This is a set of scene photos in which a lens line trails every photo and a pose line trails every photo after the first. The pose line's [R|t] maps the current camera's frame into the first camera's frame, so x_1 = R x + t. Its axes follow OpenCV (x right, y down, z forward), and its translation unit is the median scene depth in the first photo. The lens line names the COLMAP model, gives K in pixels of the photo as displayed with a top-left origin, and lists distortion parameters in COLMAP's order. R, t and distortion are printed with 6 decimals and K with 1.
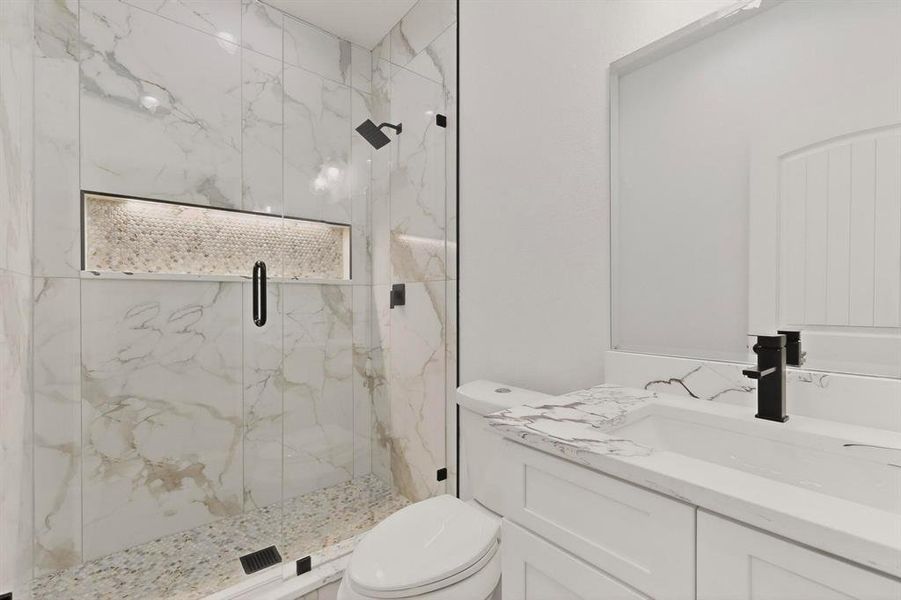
lens RADIAL K [[393.3, 0, 447.6], [0, 393.3, 305.7], [0, 0, 1]] dist [0.006520, -0.000689]
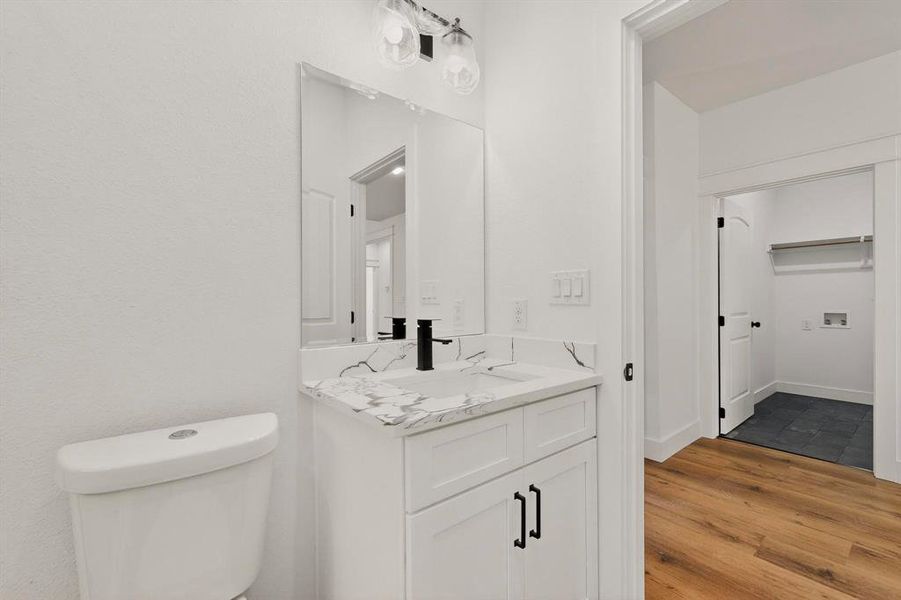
lens RADIAL K [[393.3, 0, 448.5], [0, 393.3, 299.8], [0, 0, 1]] dist [0.006520, -0.000689]
pose [[-0.016815, 0.008096, 0.999826, -0.868612], [0.013599, 0.999877, -0.007867, 0.001150], [-0.999766, 0.013464, -0.016923, 0.931924]]
